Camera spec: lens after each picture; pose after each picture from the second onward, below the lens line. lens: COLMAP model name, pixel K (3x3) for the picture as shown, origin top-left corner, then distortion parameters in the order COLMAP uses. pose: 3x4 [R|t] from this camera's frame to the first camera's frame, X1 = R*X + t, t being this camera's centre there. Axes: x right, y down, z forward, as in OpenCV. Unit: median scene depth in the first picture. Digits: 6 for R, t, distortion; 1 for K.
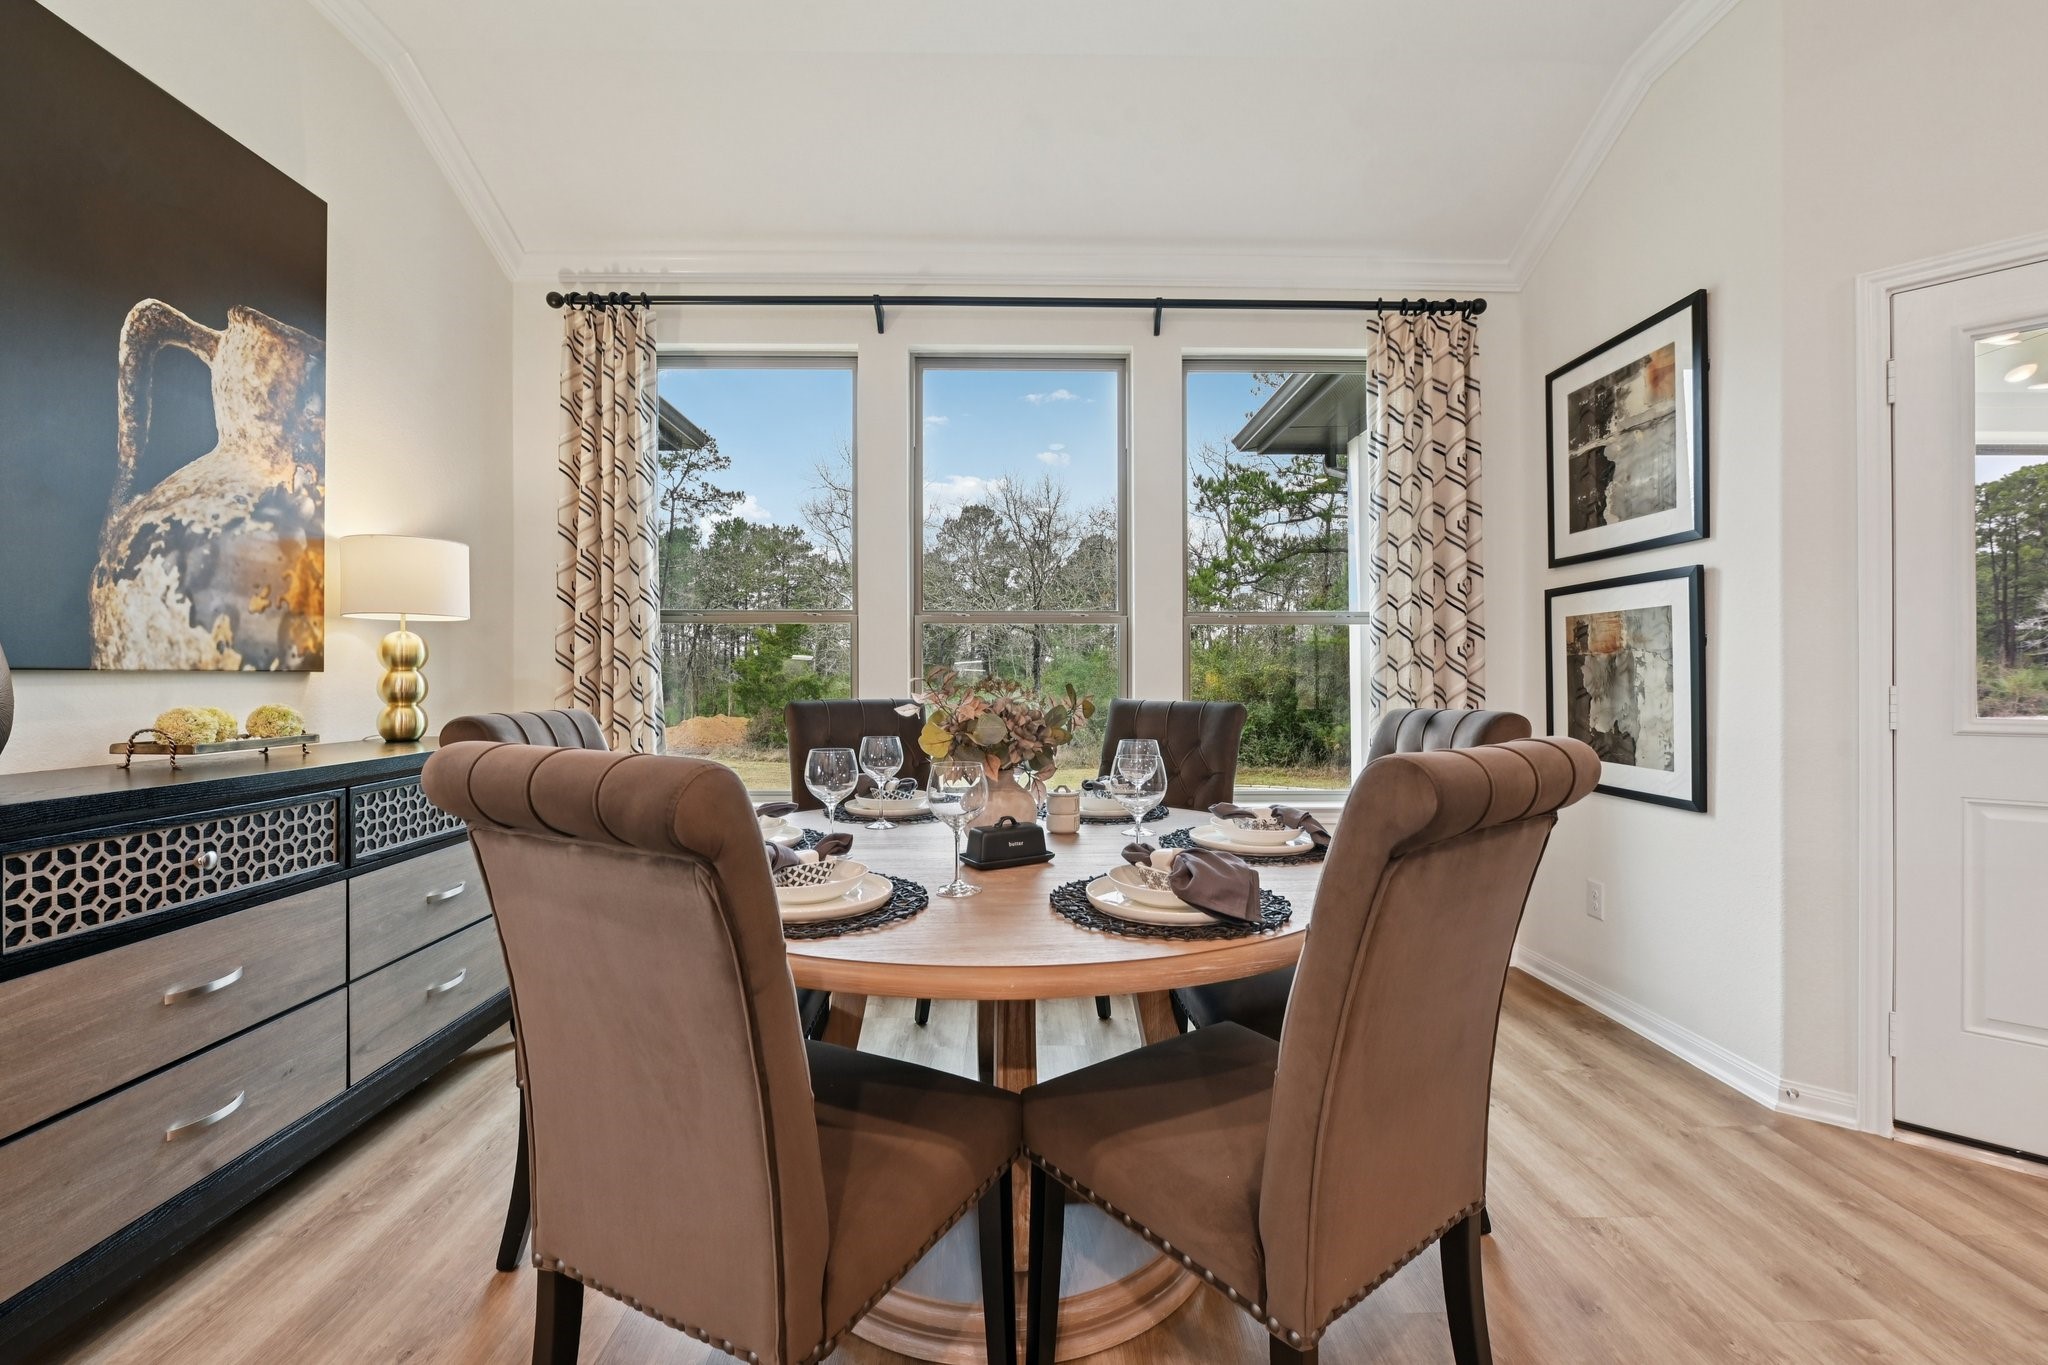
lens RADIAL K [[853.6, 0, 1024.0], [0, 853.6, 682.5], [0, 0, 1]] dist [-0.004138, -0.000463]
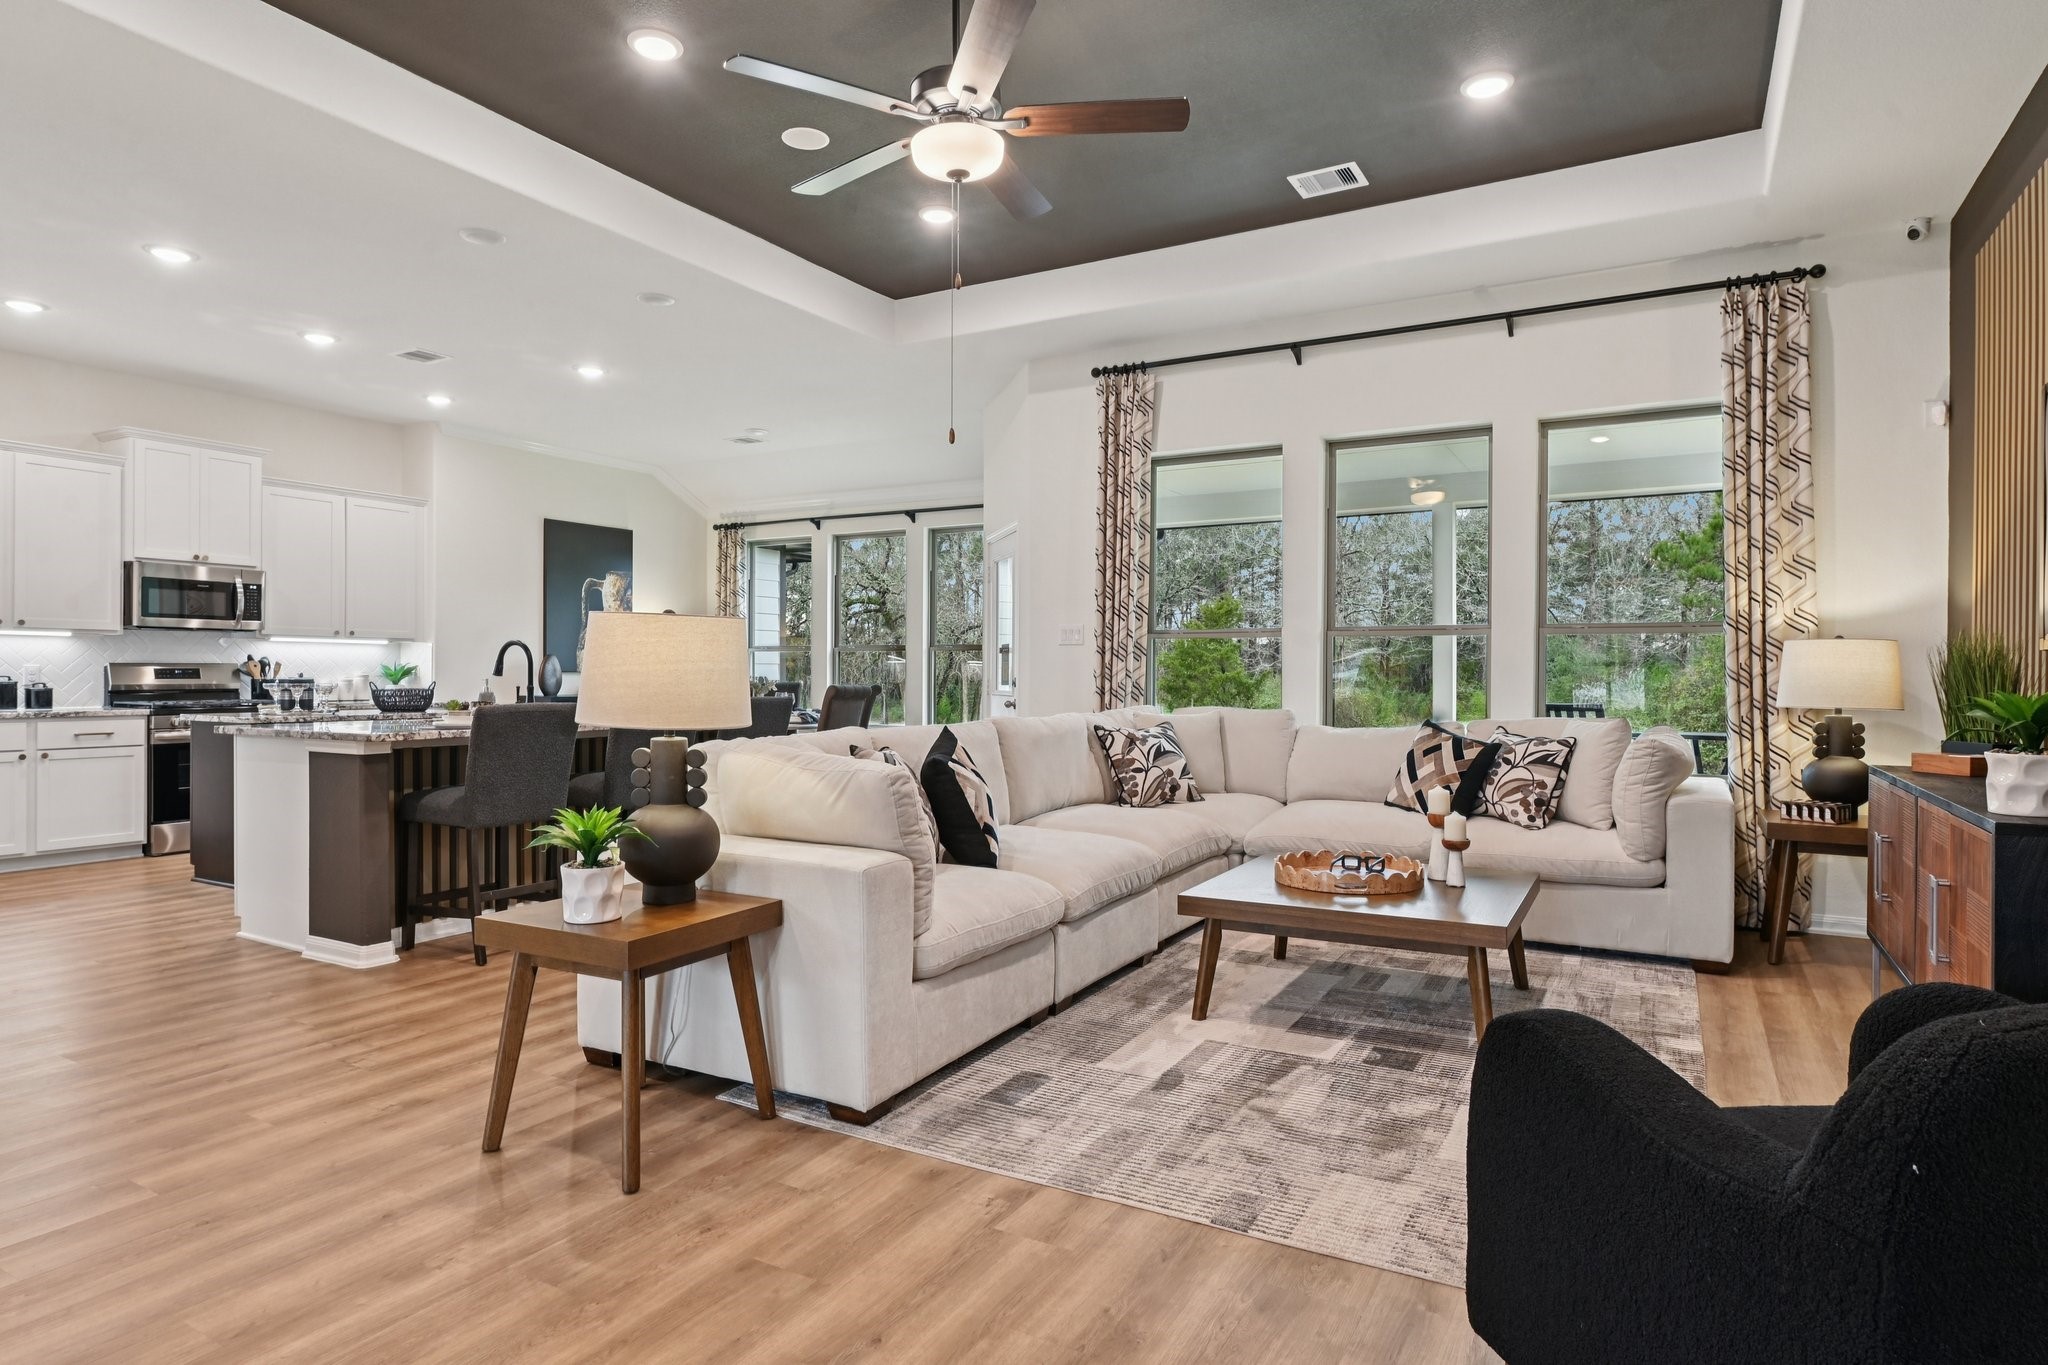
lens RADIAL K [[1135.3, 0, 1024.0], [0, 1135.3, 680.0], [0, 0, 1]] dist [-0.004697, -0.000568]
pose [[0.859884, 0.007731, -0.510432, 2.889948], [-0.007908, 0.999967, 0.001823, -0.001401], [0.510429, 0.002469, 0.859916, -2.124537]]
